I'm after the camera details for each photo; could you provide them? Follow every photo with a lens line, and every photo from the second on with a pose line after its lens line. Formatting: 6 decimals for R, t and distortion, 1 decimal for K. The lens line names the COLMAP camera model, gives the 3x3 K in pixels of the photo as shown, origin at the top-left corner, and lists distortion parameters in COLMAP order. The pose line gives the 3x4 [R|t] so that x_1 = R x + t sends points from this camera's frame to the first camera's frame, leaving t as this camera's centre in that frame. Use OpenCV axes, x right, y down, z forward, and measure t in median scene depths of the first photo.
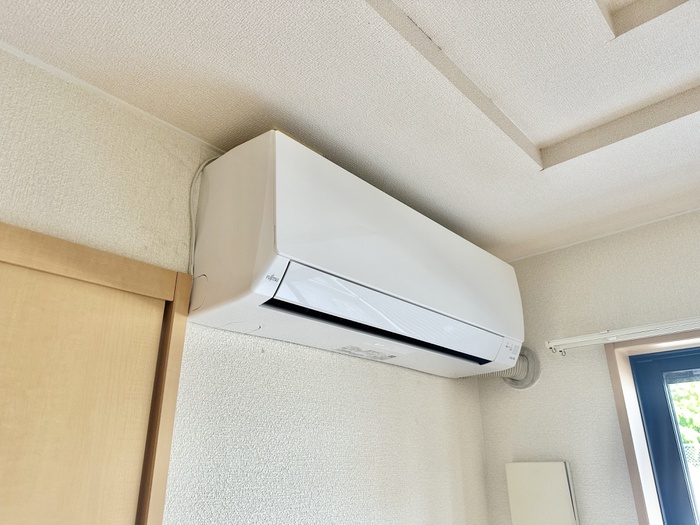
lens RADIAL K [[504.9, 0, 350.0], [0, 504.9, 262.5], [0, 0, 1]] dist [0.000288, -0.000014]
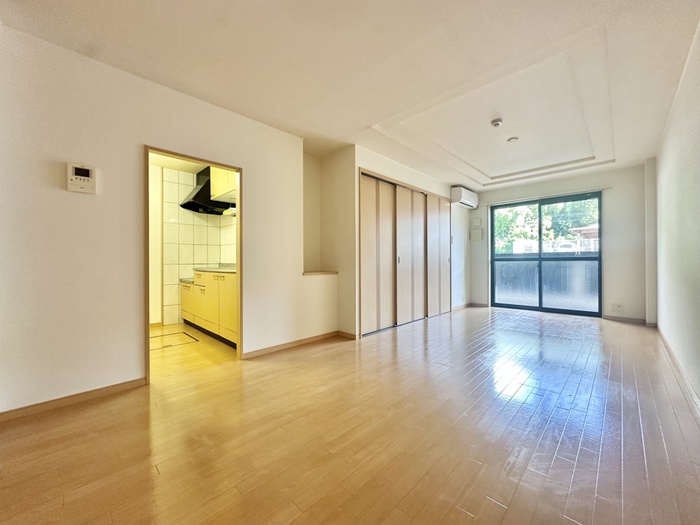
lens RADIAL K [[278.4, 0, 350.0], [0, 278.4, 262.5], [0, 0, 1]] dist [-0.002810, -0.000082]
pose [[0.999517, -0.000236, -0.031061, -1.783205], [0.011873, 0.926936, 0.375031, -0.771900], [0.028703, -0.375218, 0.926492, -4.033791]]
